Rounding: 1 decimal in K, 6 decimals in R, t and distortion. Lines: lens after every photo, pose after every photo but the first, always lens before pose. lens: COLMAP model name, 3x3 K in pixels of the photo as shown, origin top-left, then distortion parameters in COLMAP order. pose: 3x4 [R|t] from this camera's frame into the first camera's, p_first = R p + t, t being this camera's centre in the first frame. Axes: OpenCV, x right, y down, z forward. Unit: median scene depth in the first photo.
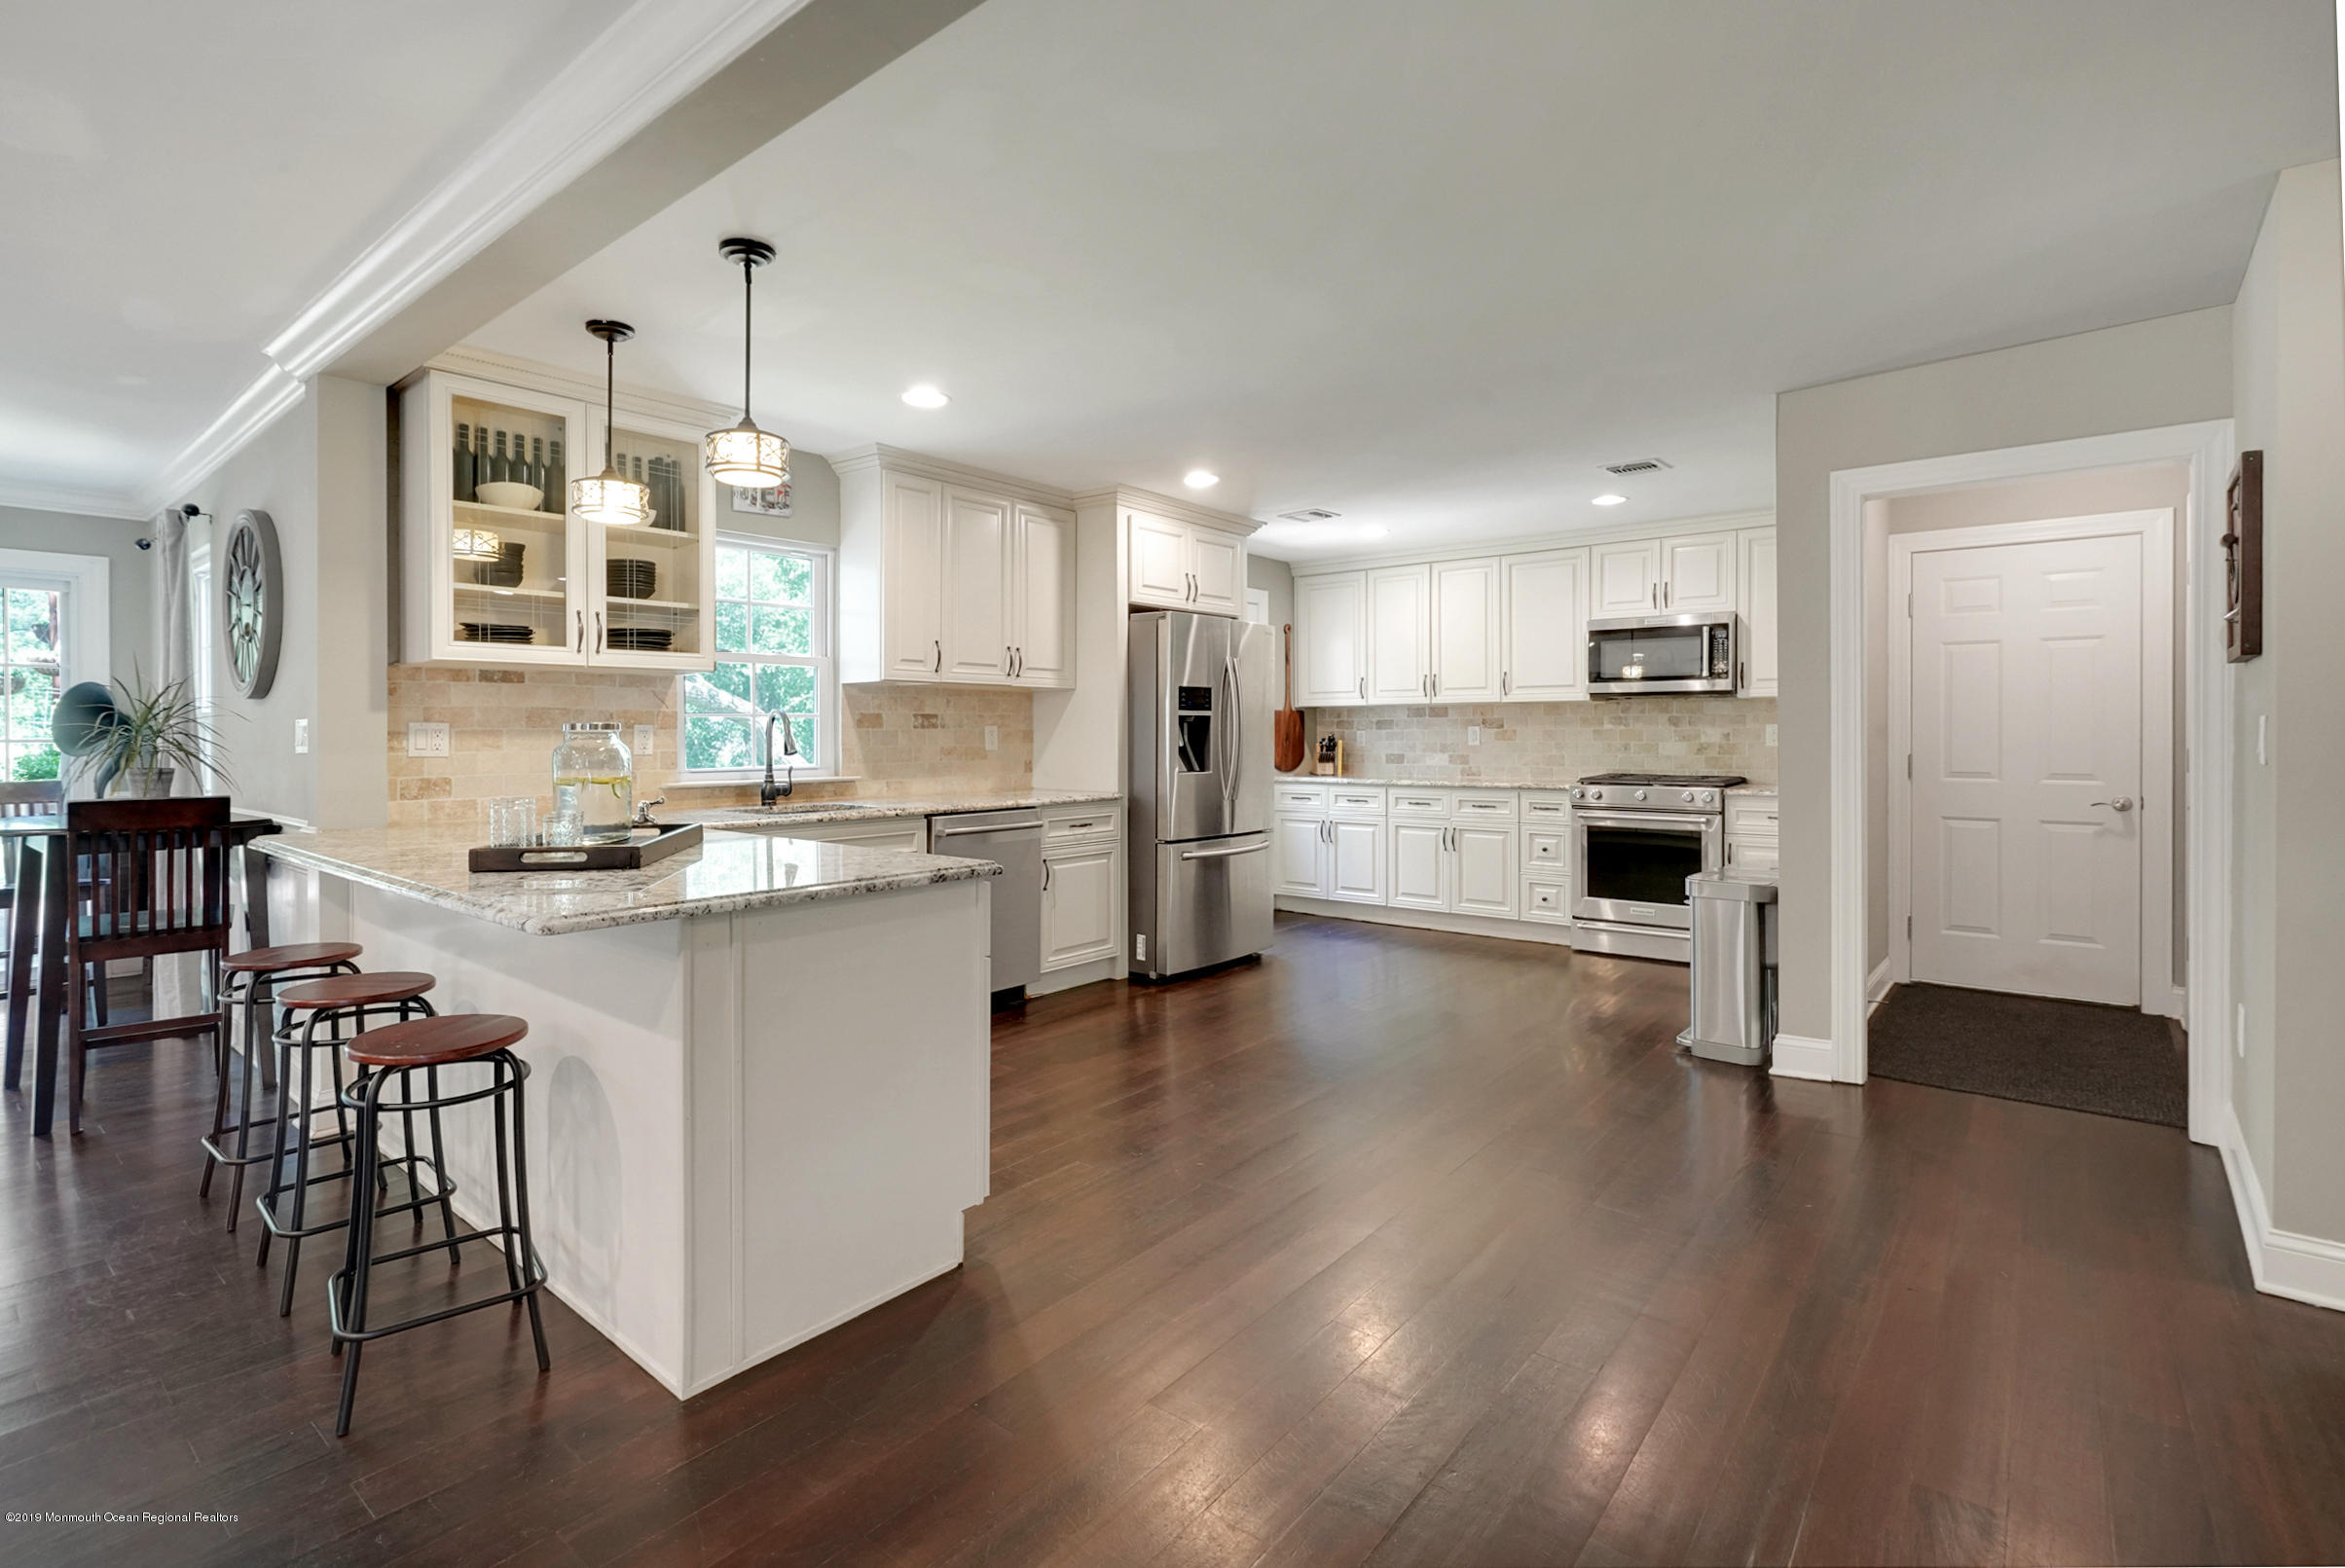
lens RADIAL K [[1083.8, 0, 1165.6], [0, 1083.8, 737.2], [0, 0, 1]] dist [0.002323, 0.000086]
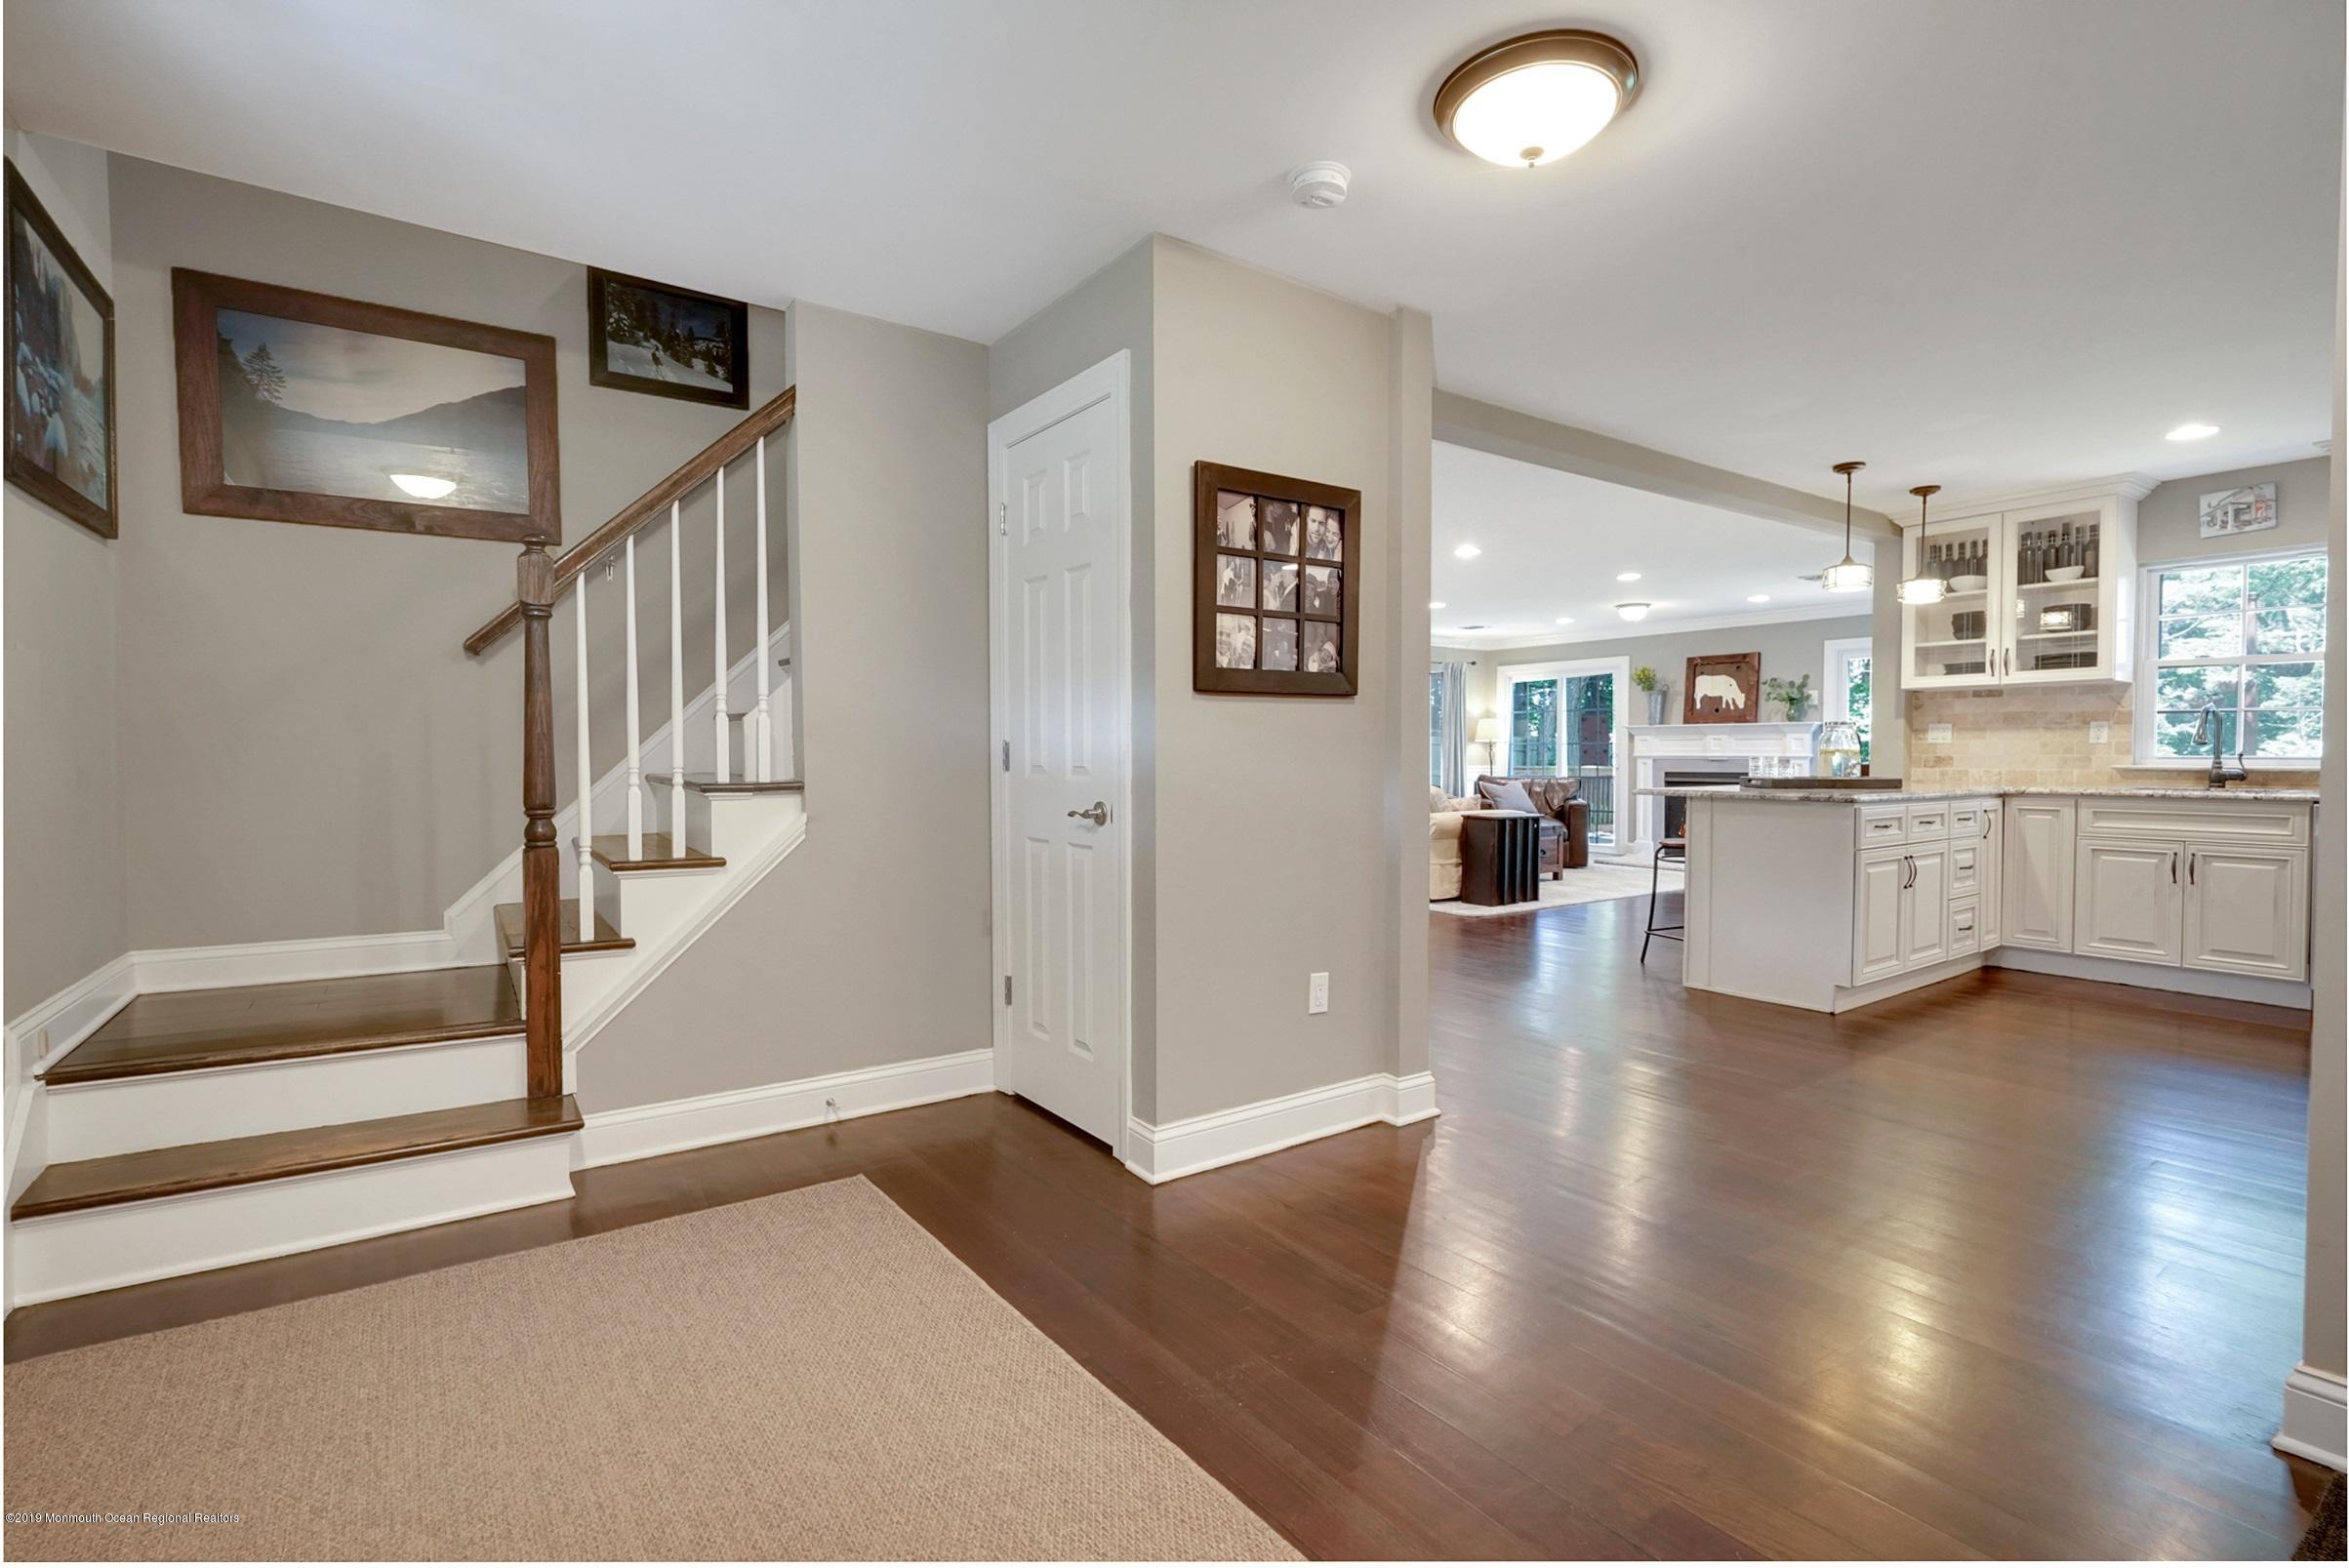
lens RADIAL K [[1059.6, 0, 1174.8], [0, 1059.6, 782.1], [0, 0, 1]] dist [0.001130, 0.000534]
pose [[-0.270190, 0.029435, -0.962357, 0.833424], [-0.003134, 0.999500, 0.031451, 0.019817], [0.962802, 0.011514, -0.269963, 0.188534]]
